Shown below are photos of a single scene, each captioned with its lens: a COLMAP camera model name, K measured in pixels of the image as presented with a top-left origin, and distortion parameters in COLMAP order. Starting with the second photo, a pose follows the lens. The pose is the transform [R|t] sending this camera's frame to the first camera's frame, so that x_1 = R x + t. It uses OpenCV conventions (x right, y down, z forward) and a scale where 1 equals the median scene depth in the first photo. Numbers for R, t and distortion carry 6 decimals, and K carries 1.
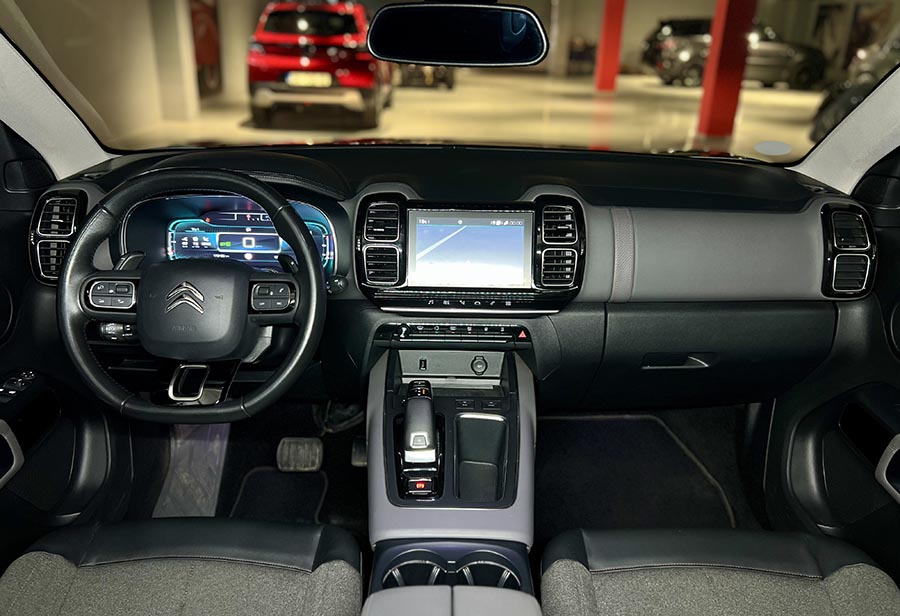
lens RADIAL K [[780.9, 0, 450.0], [0, 780.9, 308.0], [0, 0, 1]] dist [-0.002634, -0.001231]
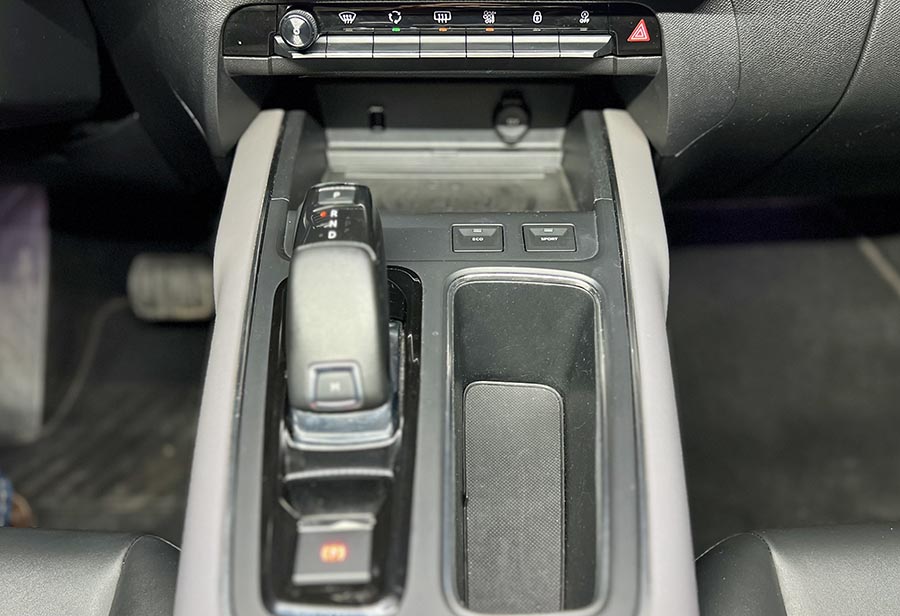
lens RADIAL K [[780.9, 0, 450.0], [0, 780.9, 308.0], [0, 0, 1]] dist [-0.002634, -0.001231]
pose [[0.999691, -0.012140, -0.021687, 0.014119], [0.018737, 0.941415, 0.336730, 0.030903], [0.016329, -0.337033, 0.941351, 0.627127]]
